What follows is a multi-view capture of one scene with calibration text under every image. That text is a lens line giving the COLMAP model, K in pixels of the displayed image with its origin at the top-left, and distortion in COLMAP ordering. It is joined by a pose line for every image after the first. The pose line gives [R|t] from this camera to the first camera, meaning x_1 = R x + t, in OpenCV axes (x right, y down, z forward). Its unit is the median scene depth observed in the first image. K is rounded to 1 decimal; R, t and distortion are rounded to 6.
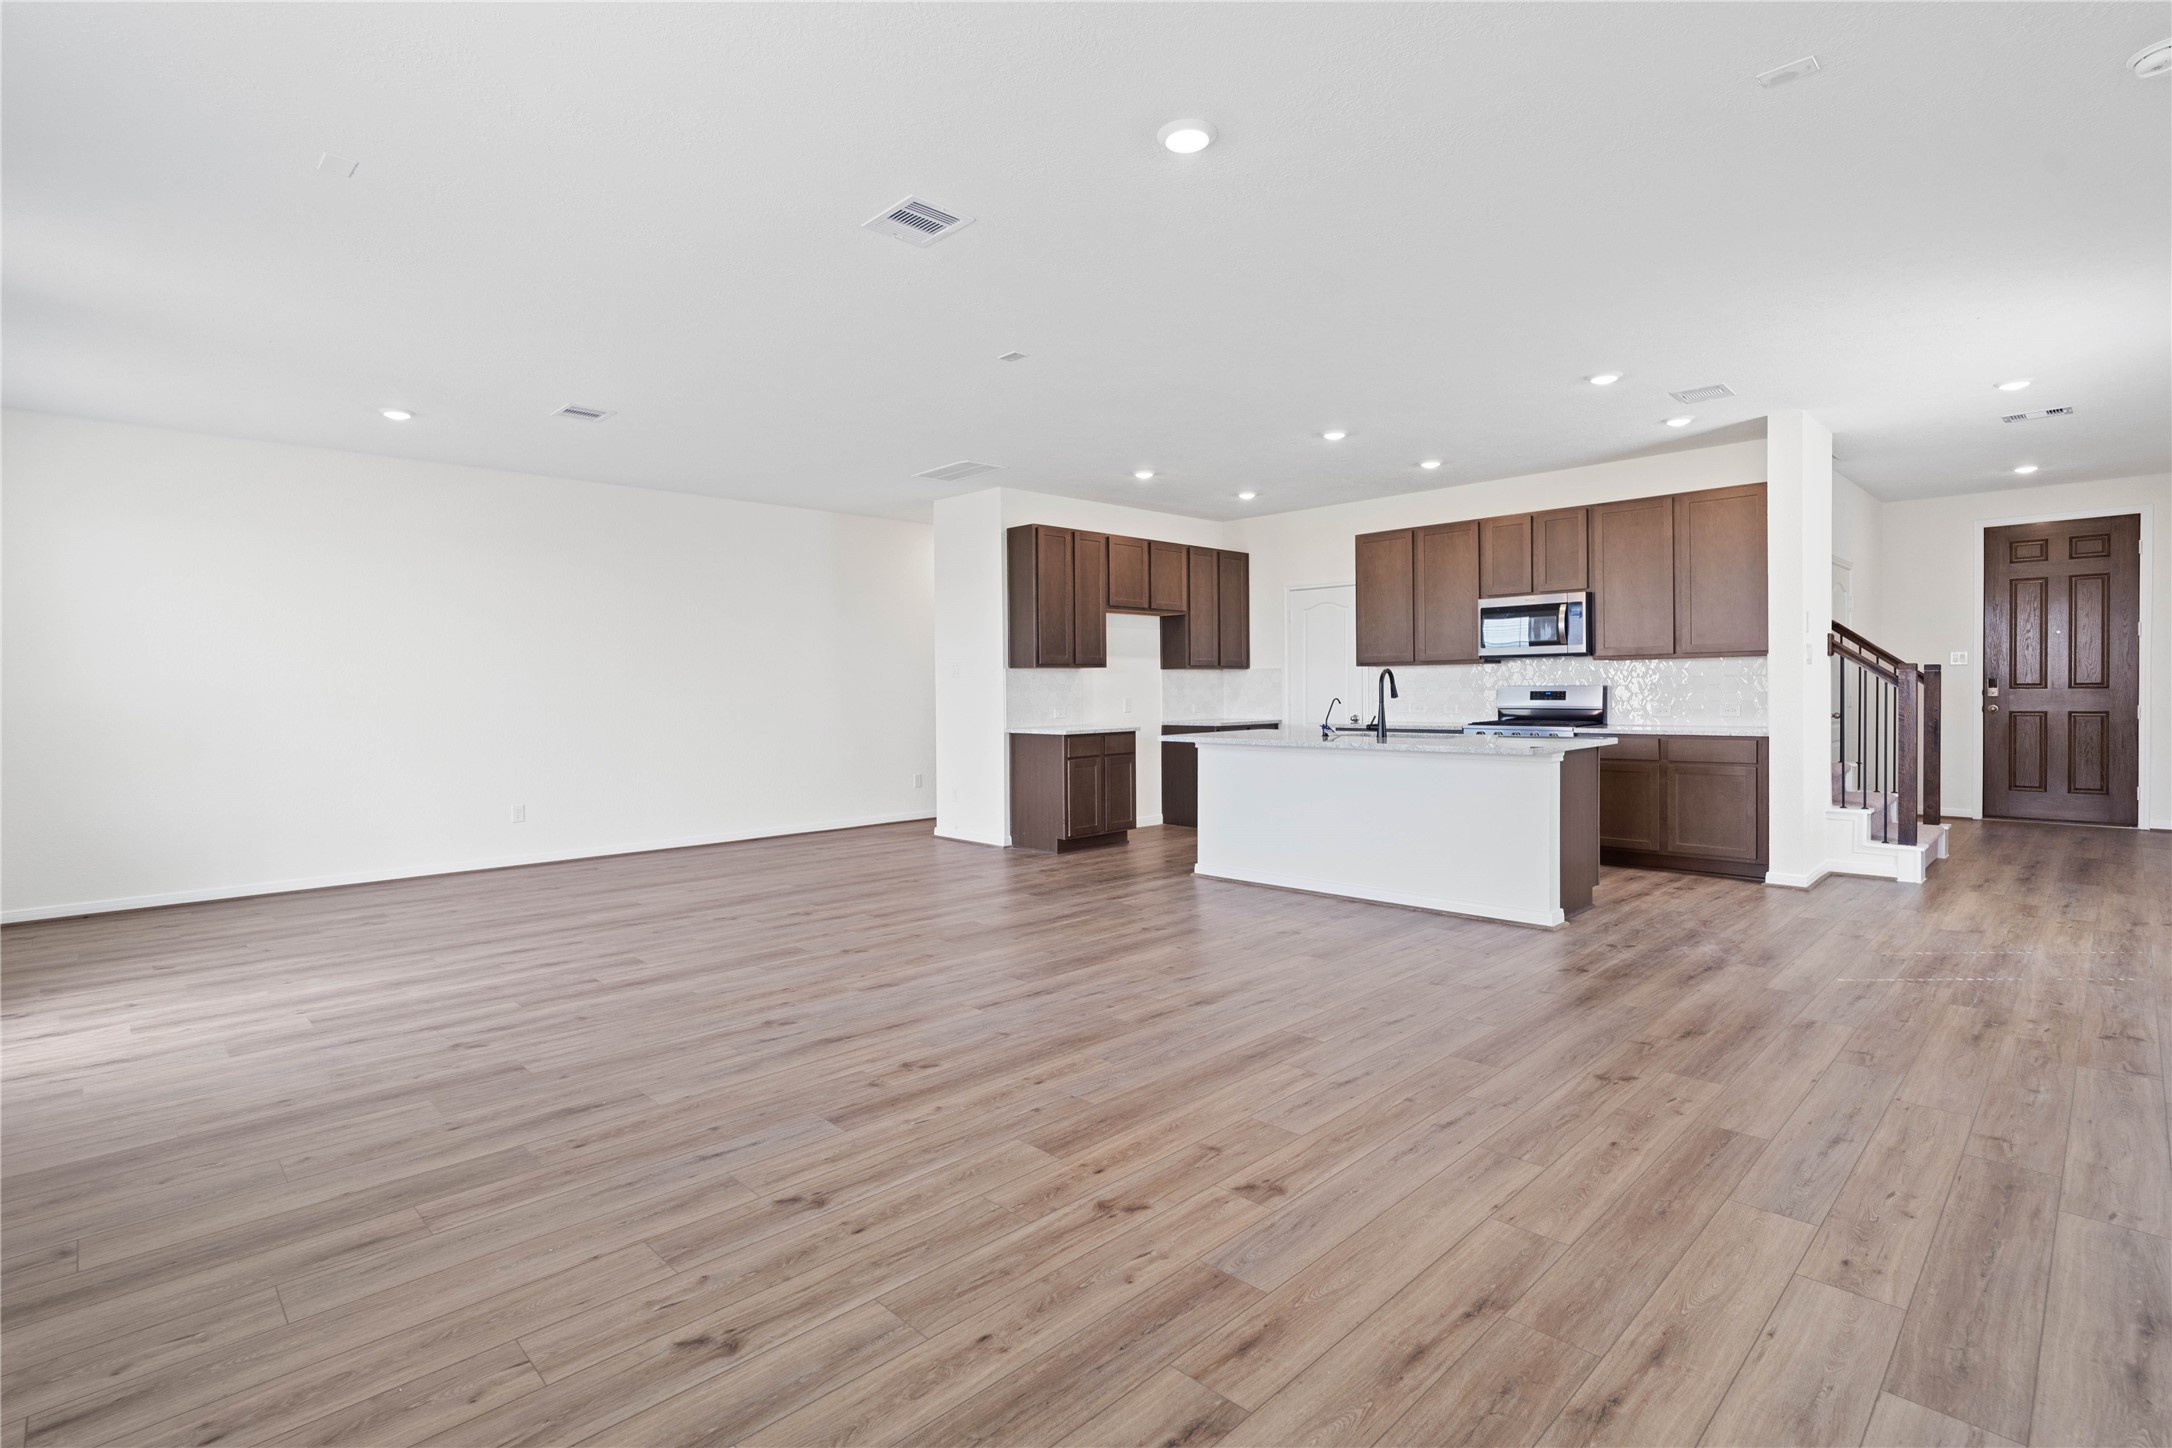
lens RADIAL K [[1031.8, 0, 1063.8], [0, 1031.8, 693.2], [0, 0, 1]] dist [0.001063, 0.000195]
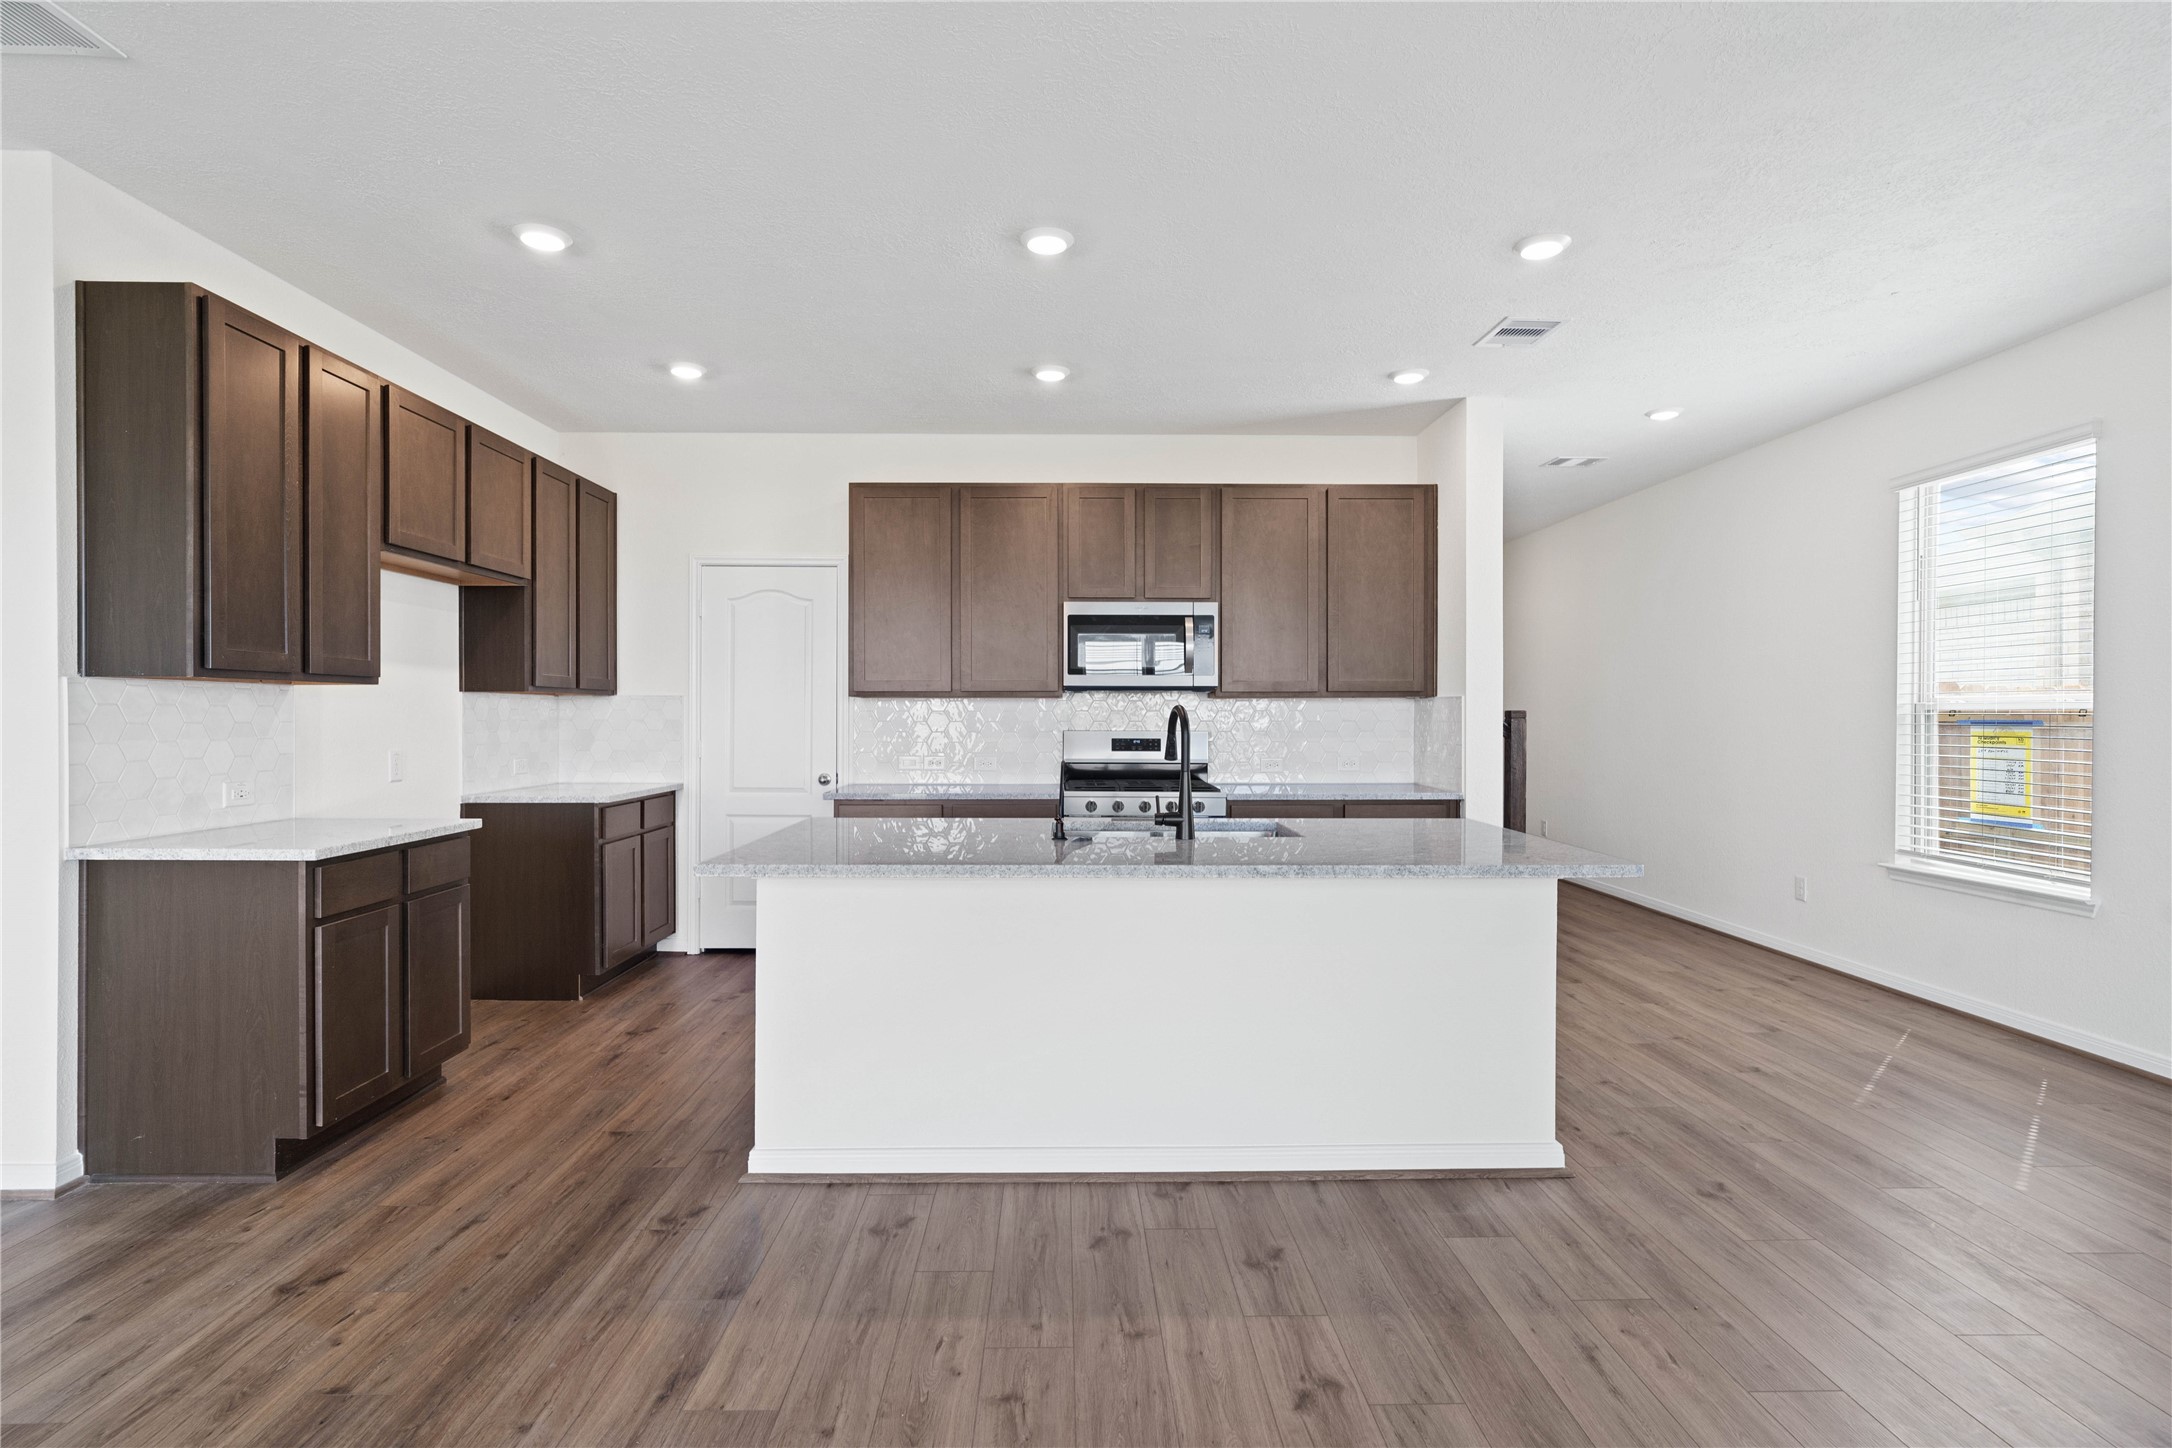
lens RADIAL K [[1040.7, 0, 1086.0], [0, 1040.7, 724.0], [0, 0, 1]] dist [-0.001646, -0.000186]
pose [[0.676153, 0.005790, 0.736738, -0.166156], [-0.006865, 0.999975, -0.001558, -0.020609], [-0.736729, -0.004004, 0.676176, 1.020163]]
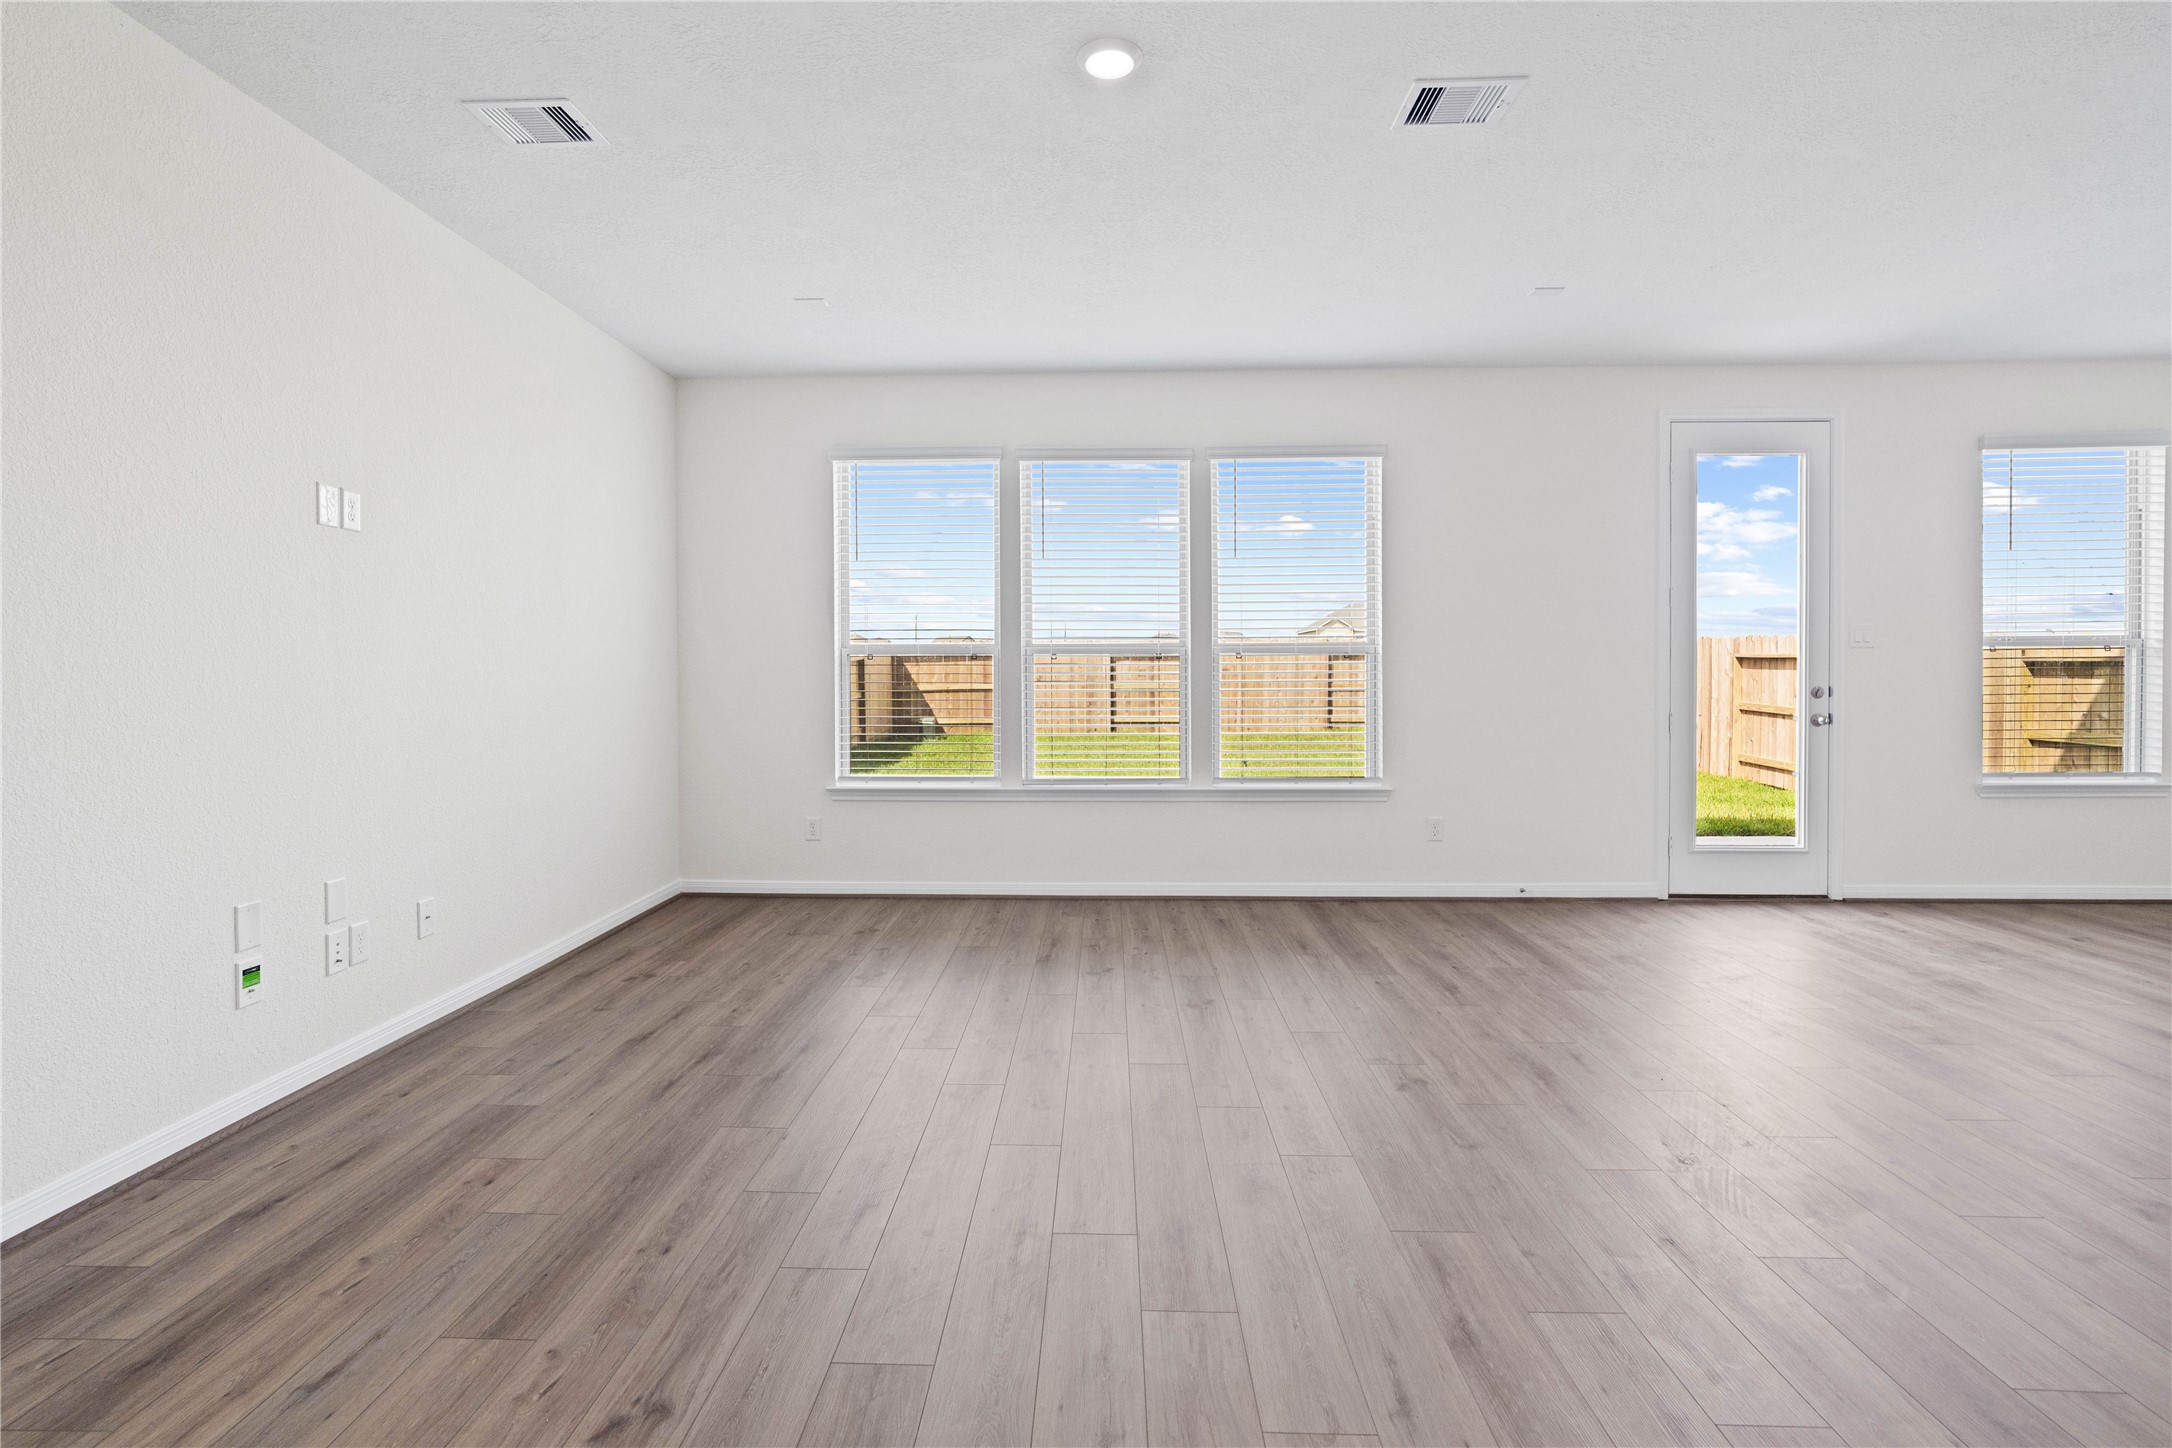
lens RADIAL K [[1049.1, 0, 1082.0], [0, 1049.1, 677.9], [0, 0, 1]] dist [-0.000137, 0.000089]
pose [[-0.710422, 0.015322, -0.703609, 0.582903], [0.007986, 0.999874, 0.013709, -0.005888], [0.703731, 0.004120, -0.710455, 1.207546]]
